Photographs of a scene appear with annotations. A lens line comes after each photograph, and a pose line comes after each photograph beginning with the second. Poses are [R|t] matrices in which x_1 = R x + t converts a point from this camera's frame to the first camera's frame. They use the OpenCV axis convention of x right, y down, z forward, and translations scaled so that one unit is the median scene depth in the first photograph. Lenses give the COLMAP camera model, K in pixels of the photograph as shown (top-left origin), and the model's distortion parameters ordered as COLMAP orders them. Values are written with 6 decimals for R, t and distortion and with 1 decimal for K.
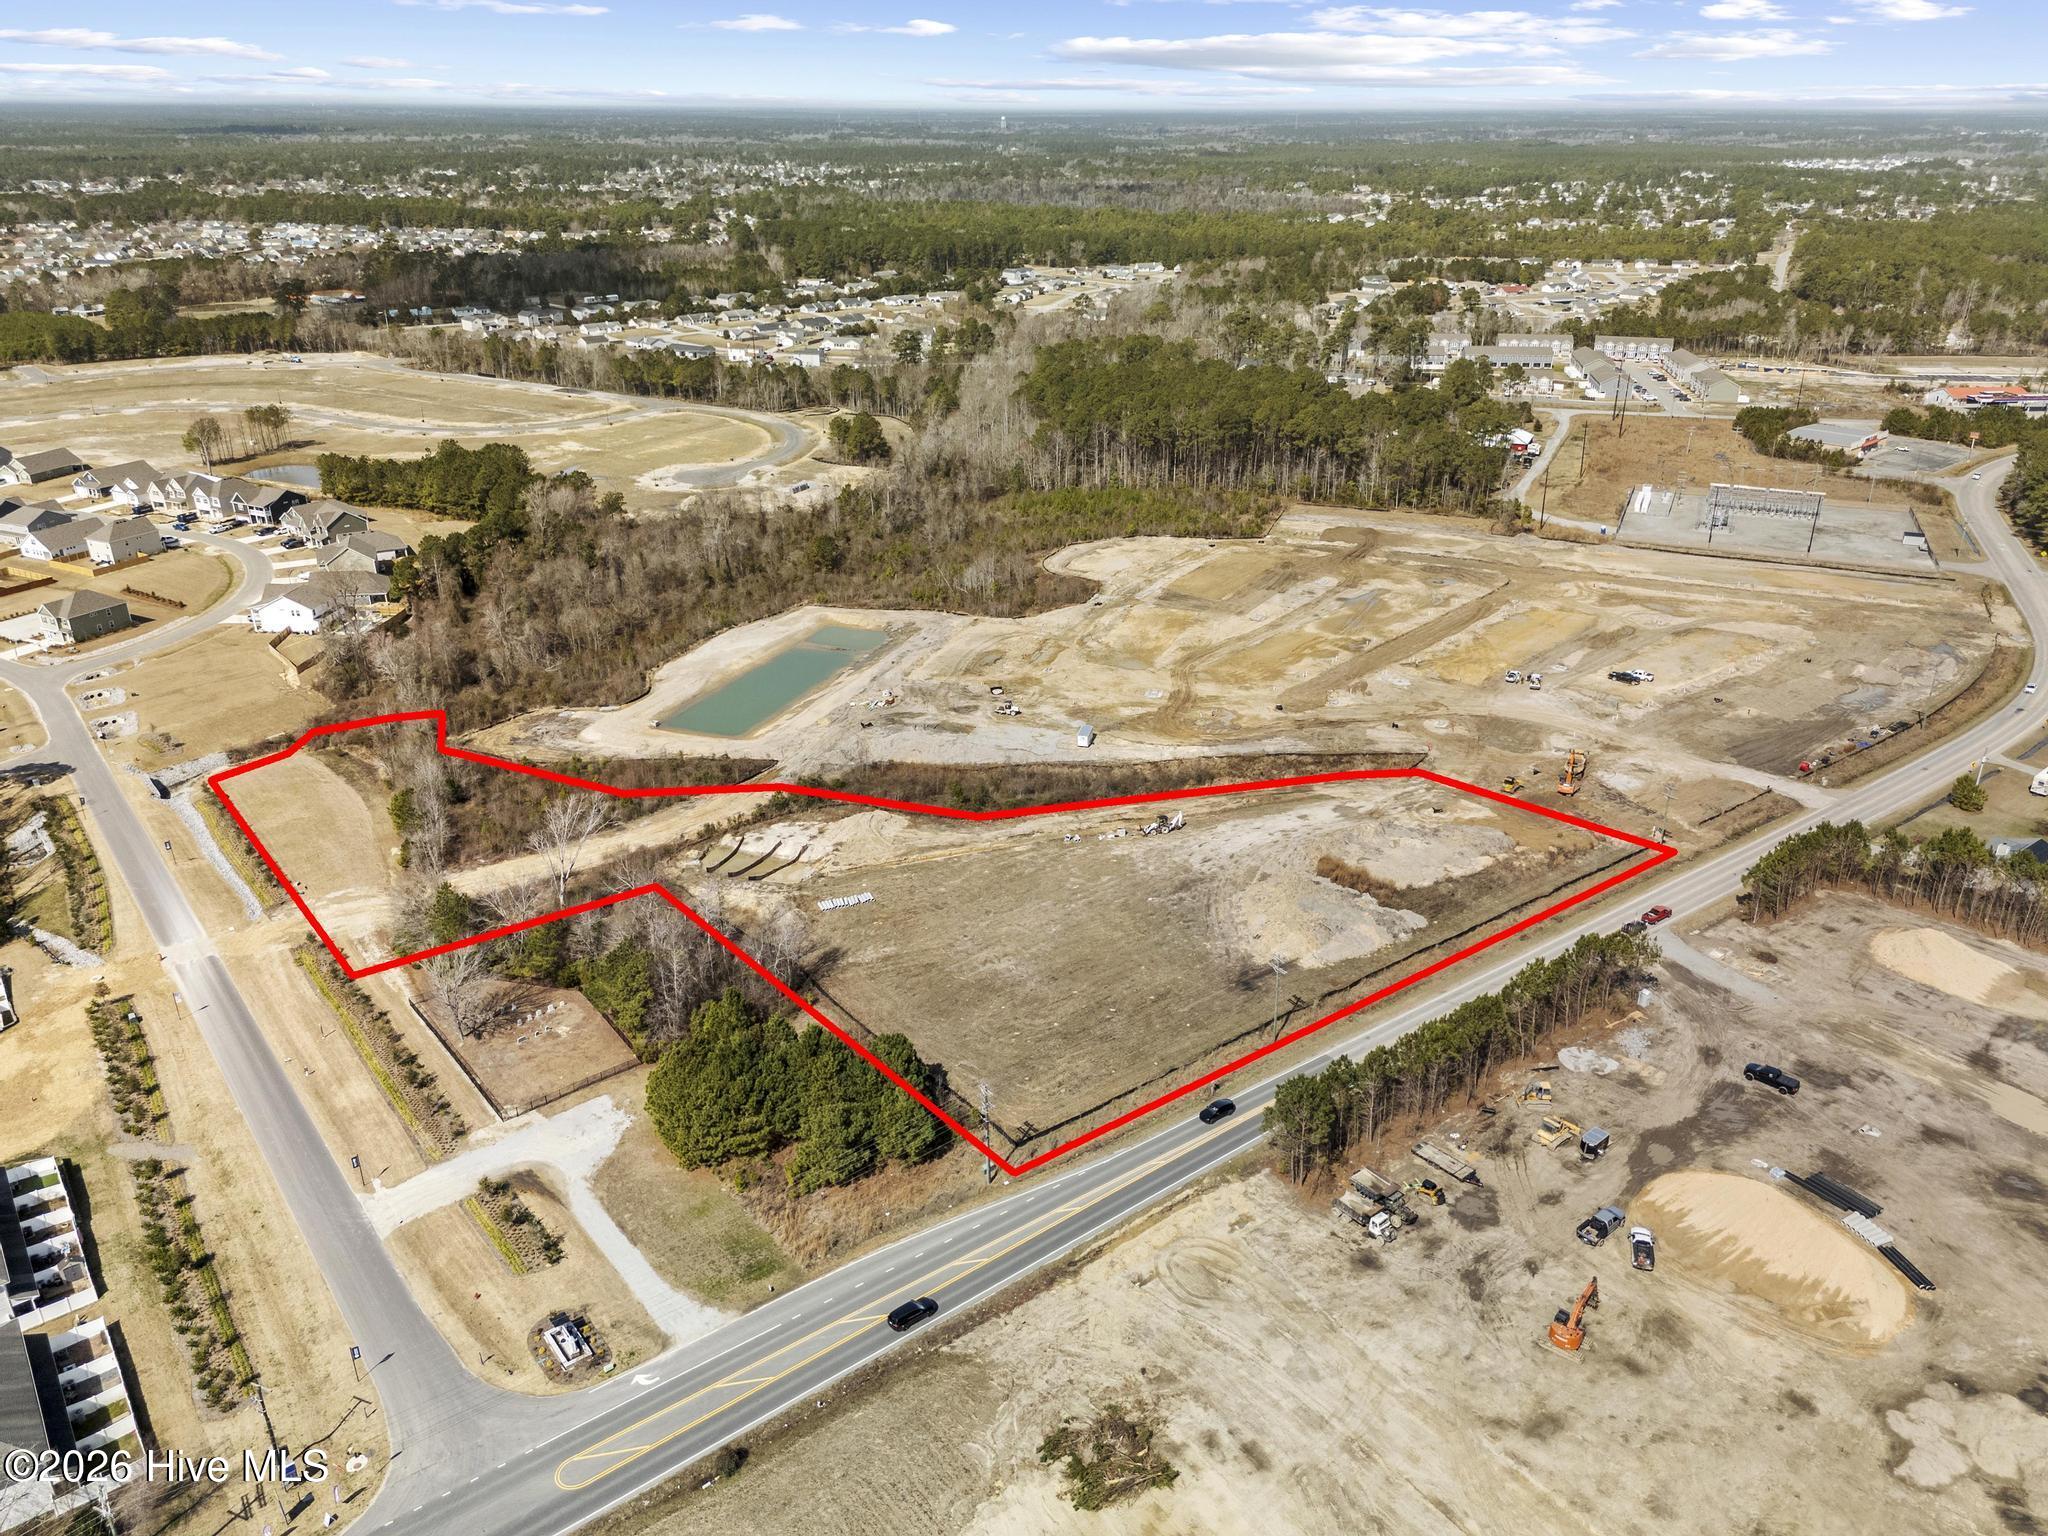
lens RADIAL K [[1534.6, 0, 1058.0], [0, 1534.6, 739.9], [0, 0, 1]] dist [0.099730, -0.125446]
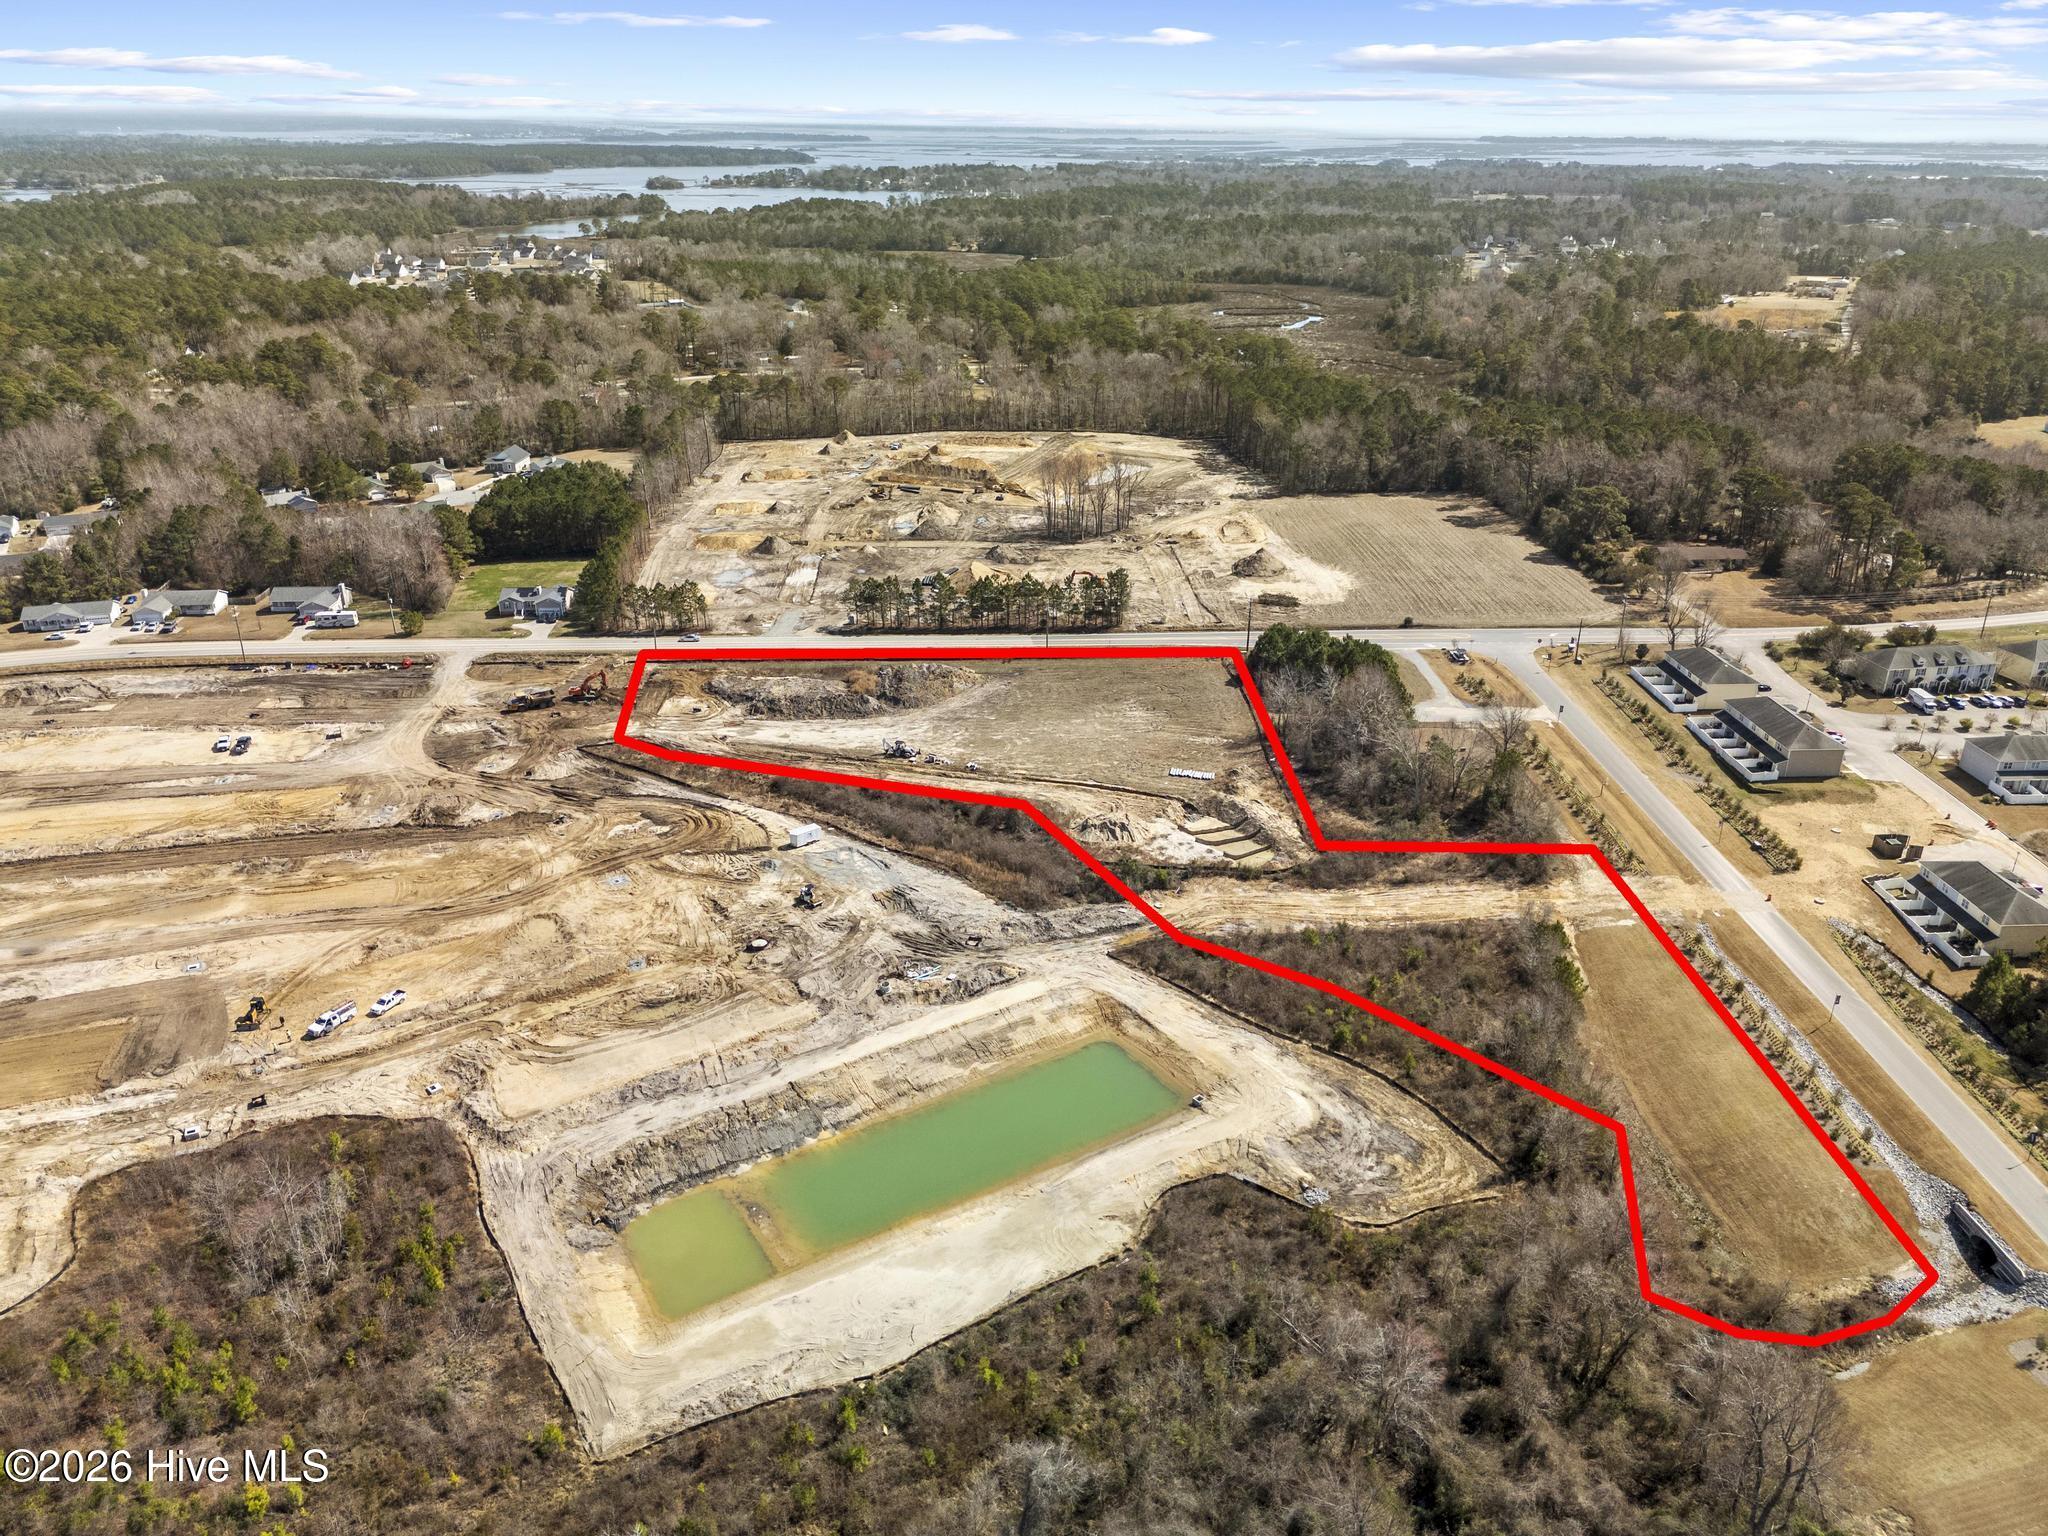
lens RADIAL K [[1532.5, 0, 1033.2], [0, 1532.5, 766.3], [0, 0, 1]] dist [0.076929, -0.082146]
pose [[-0.812063, -0.231451, 0.535709, -0.556043], [0.220221, 0.728573, 0.648602, -0.579401], [-0.540423, 0.644680, -0.540677, 1.401863]]
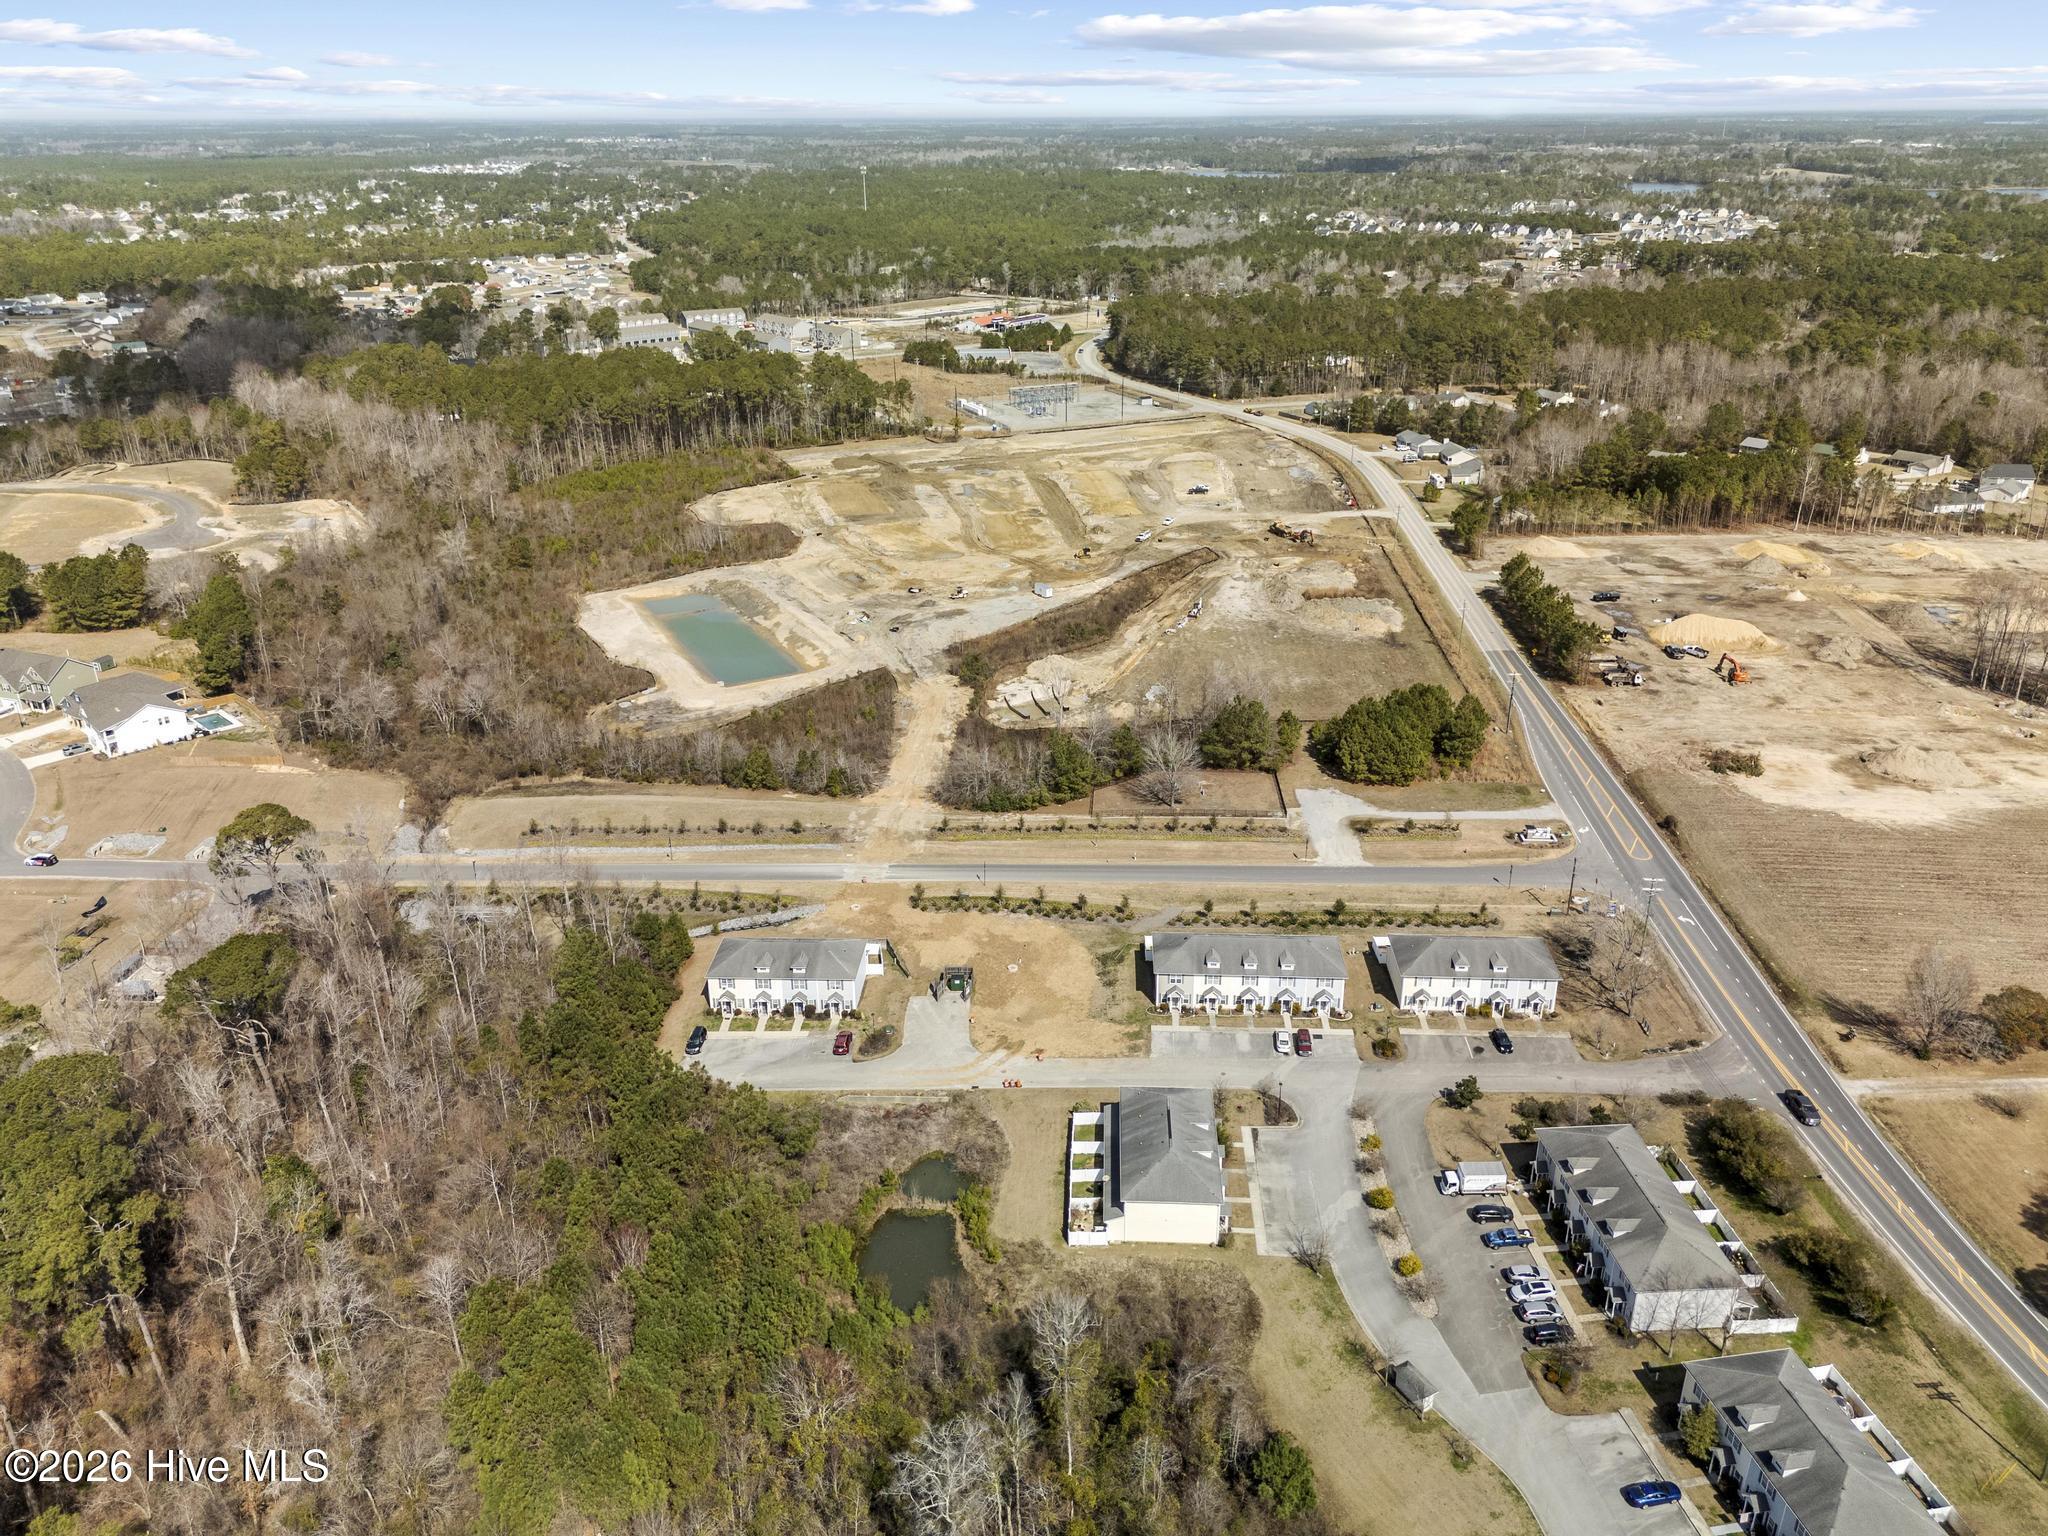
lens RADIAL K [[1496.7, 0, 1032.3], [0, 1496.7, 785.1], [0, 0, 1]] dist [0.077376, -0.078240]
pose [[0.657914, -0.314014, 0.684503, -0.945148], [0.293396, 0.943982, 0.151051, -0.042741], [-0.693591, 0.101452, 0.713189, 0.102476]]
